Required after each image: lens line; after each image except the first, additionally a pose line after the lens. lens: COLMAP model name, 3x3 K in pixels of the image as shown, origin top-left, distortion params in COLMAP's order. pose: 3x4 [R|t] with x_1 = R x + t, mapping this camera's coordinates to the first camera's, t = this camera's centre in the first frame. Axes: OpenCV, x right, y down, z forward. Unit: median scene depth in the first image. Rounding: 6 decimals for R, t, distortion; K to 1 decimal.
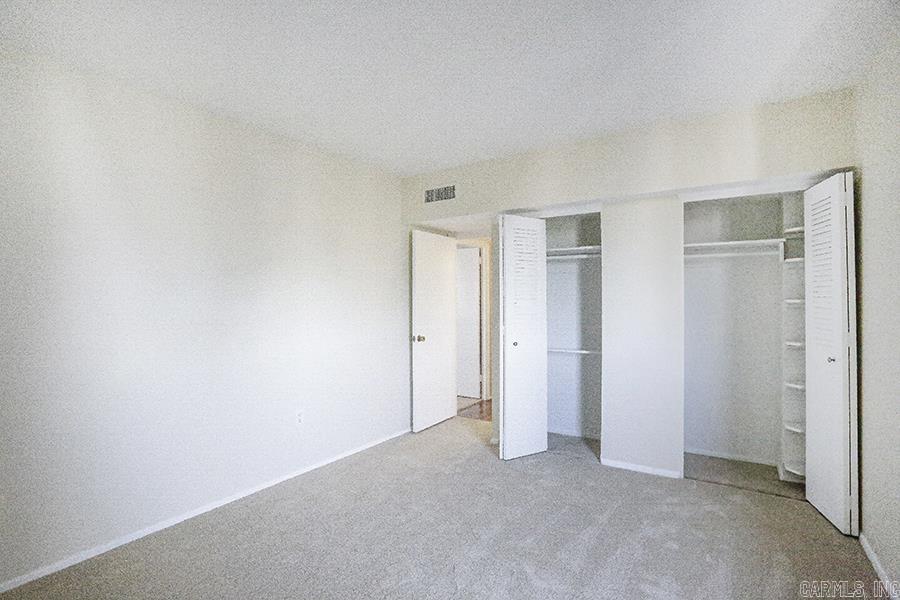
lens RADIAL K [[454.3, 0, 450.0], [0, 454.3, 300.0], [0, 0, 1]] dist [-0.001073, 0.000137]
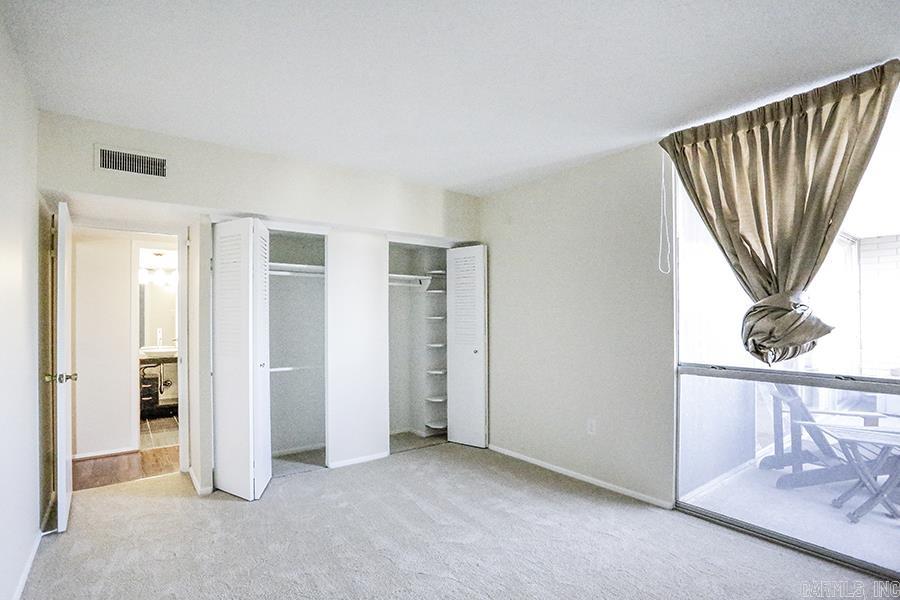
lens RADIAL K [[446.6, 0, 465.5], [0, 446.6, 319.7], [0, 0, 1]] dist [-0.000446, 0.000635]
pose [[0.330411, -0.001548, 0.943836, -0.615861], [0.002182, 0.999997, 0.000876, 0.006532], [-0.943835, 0.001770, 0.330414, 0.375700]]
